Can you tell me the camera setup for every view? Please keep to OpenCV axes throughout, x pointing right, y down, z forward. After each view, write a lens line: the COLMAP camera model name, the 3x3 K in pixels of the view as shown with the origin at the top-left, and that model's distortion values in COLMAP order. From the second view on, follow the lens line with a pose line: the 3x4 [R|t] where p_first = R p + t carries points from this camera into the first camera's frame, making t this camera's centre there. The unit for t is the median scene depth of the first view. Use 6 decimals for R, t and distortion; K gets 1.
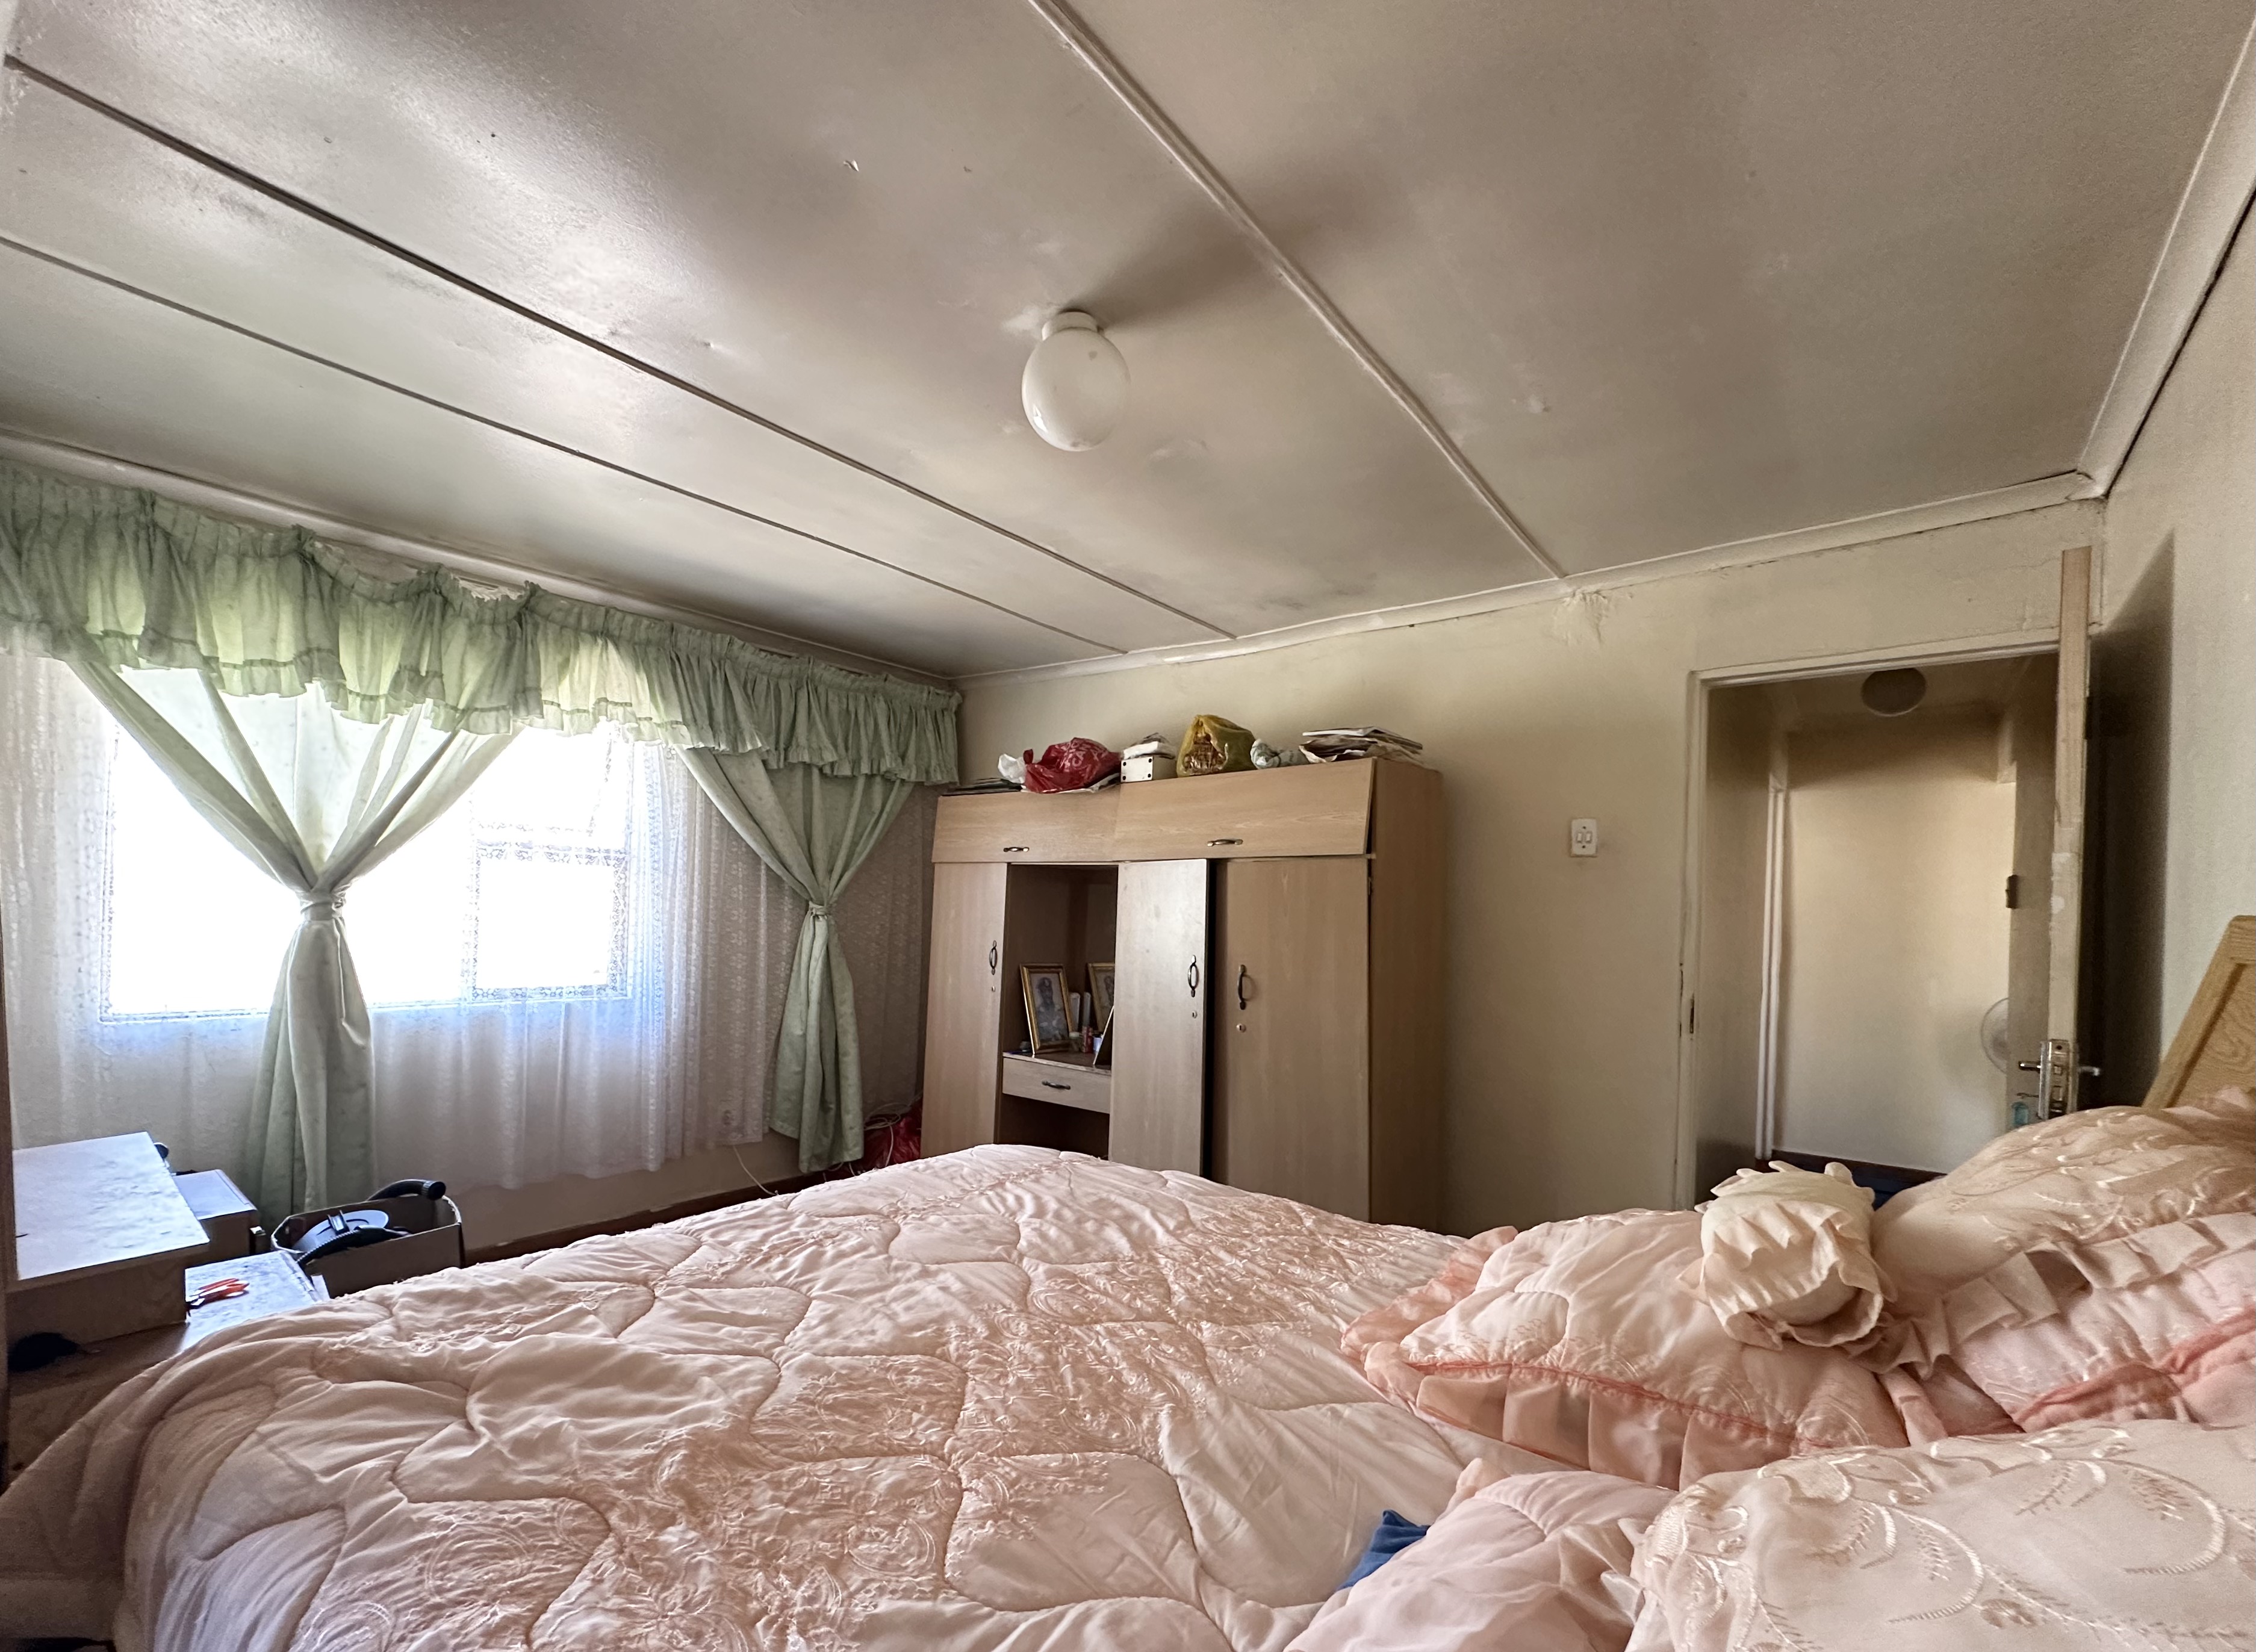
lens RADIAL K [[909.3, 0, 1125.4], [0, 909.3, 924.2], [0, 0, 1]] dist [0.000455, 0.000066]
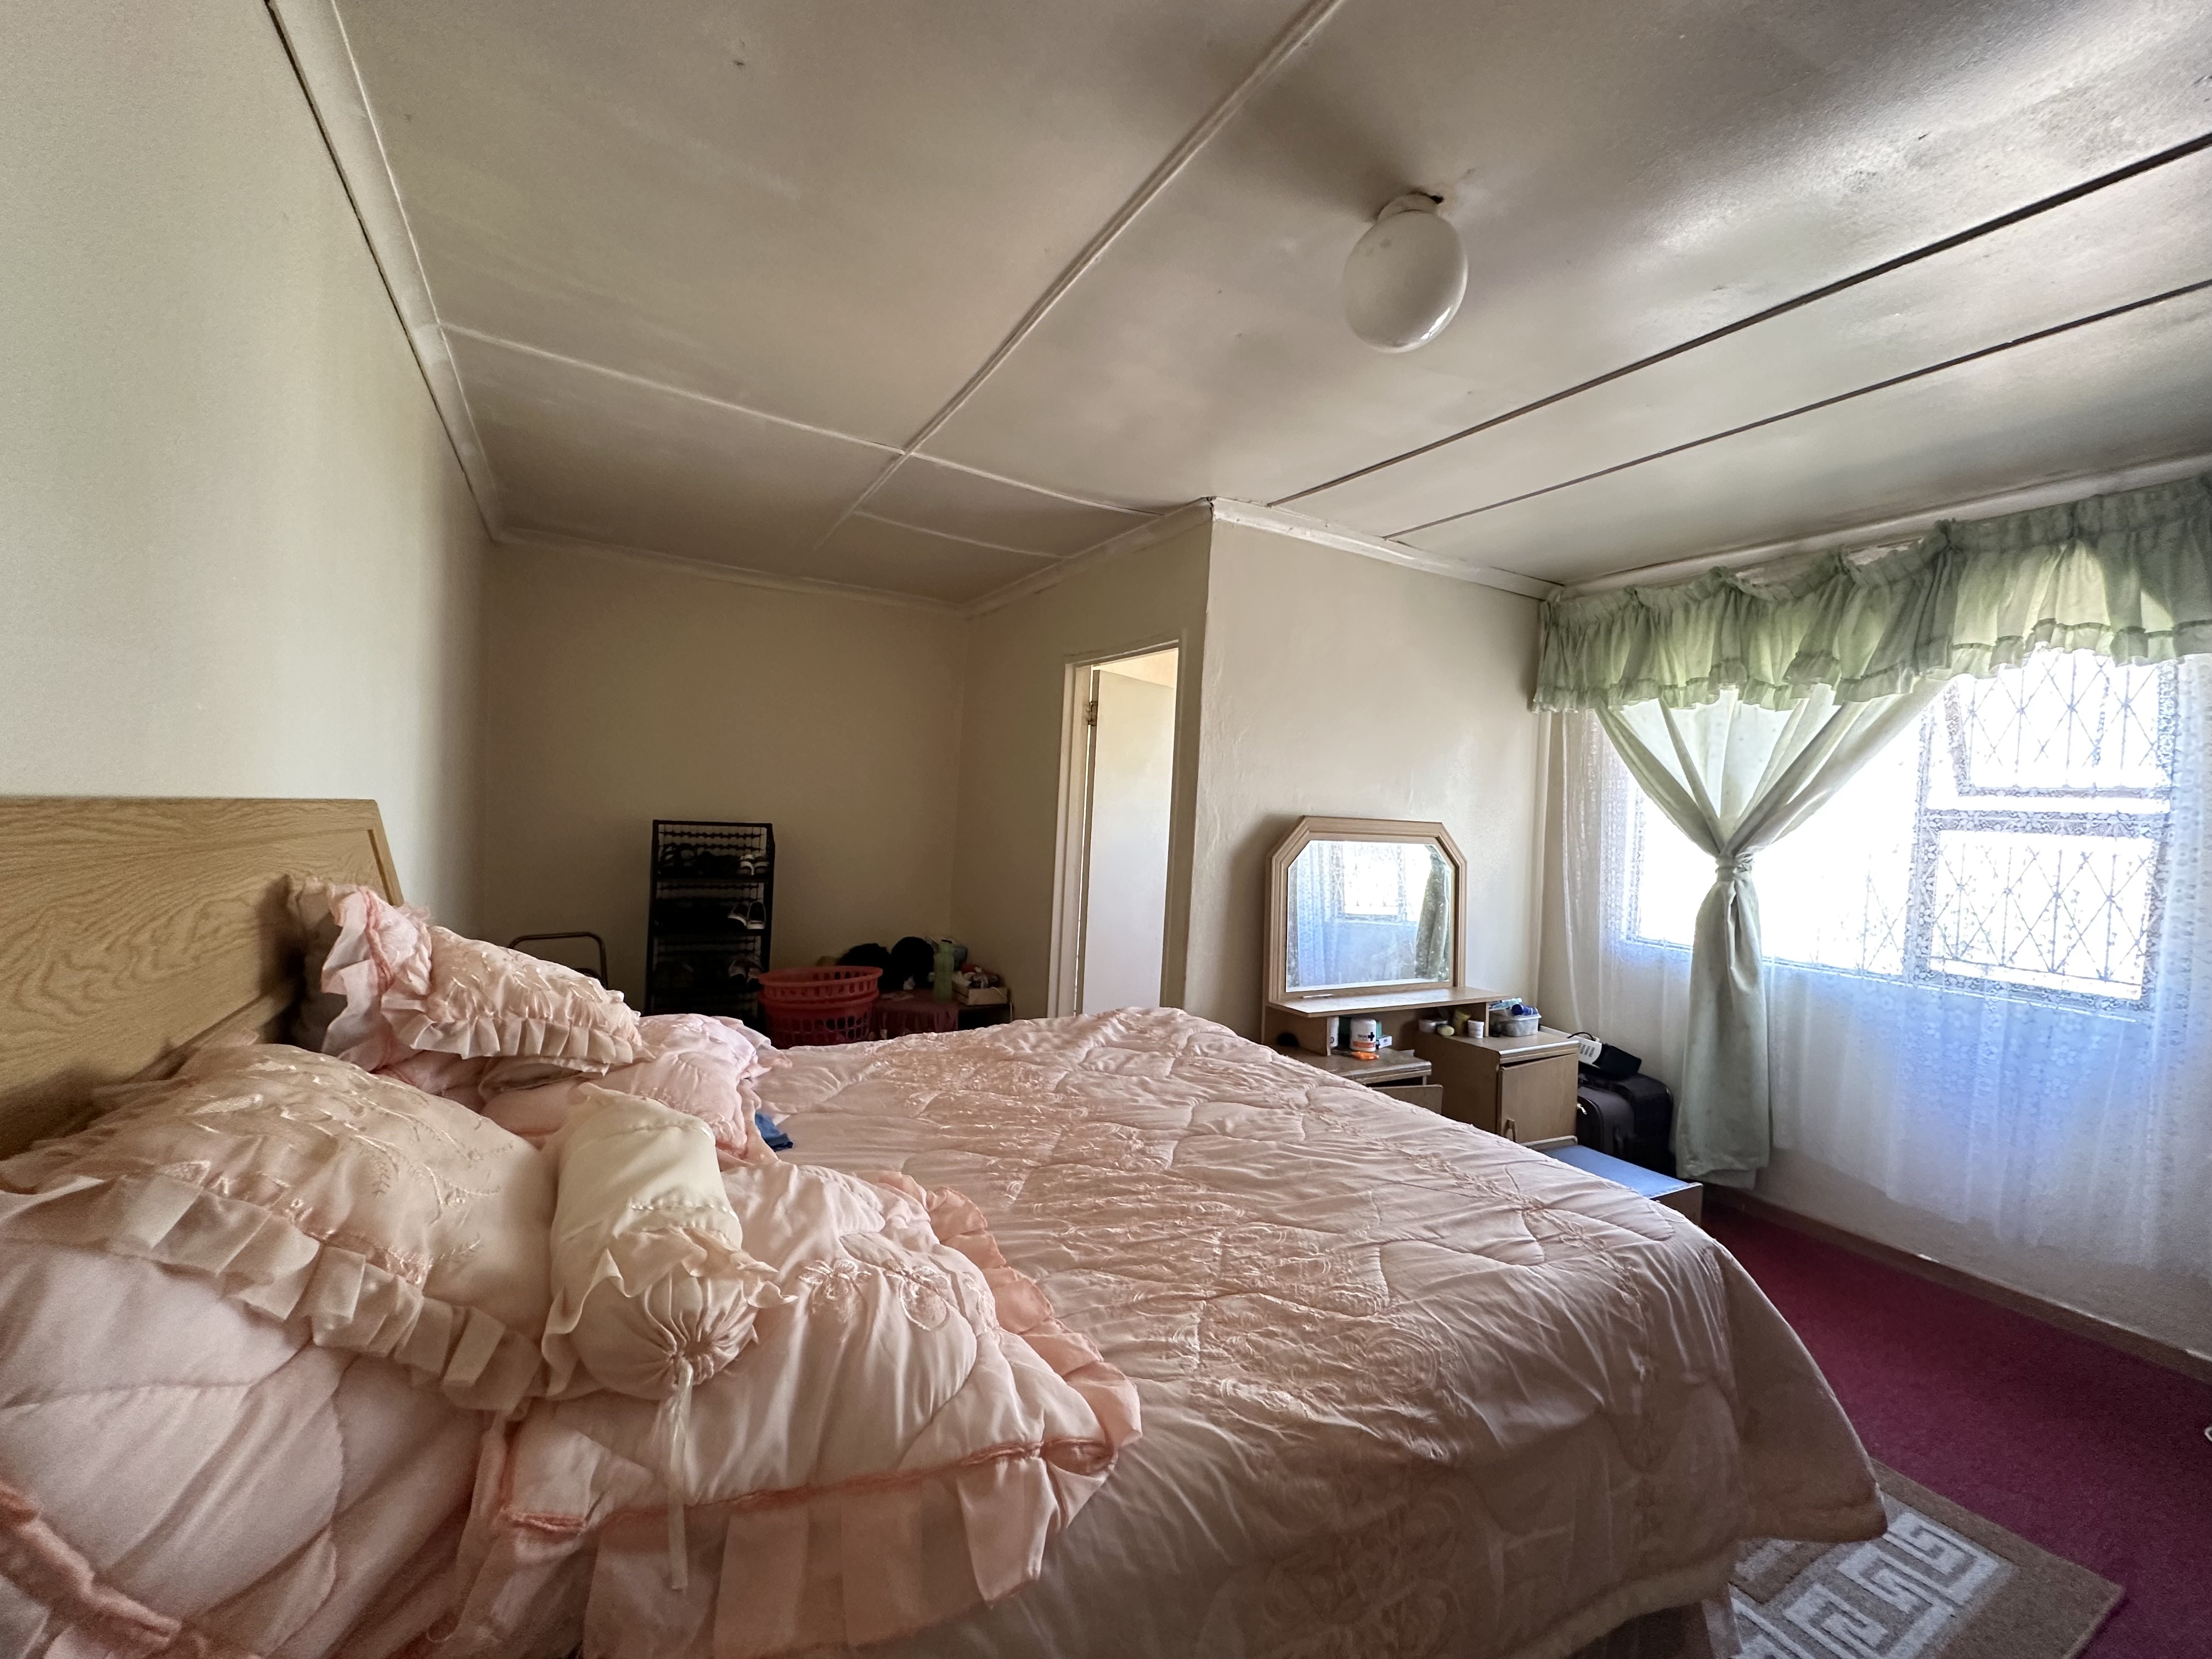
lens RADIAL K [[880.5, 0, 1106.0], [0, 880.5, 829.5], [0, 0, 1]] dist [0.000874, 0.000187]
pose [[-0.340567, -0.022930, -0.939941, 0.502600], [-0.074469, 0.997220, 0.002655, -0.012974], [0.937266, 0.070900, -0.341328, 0.620938]]
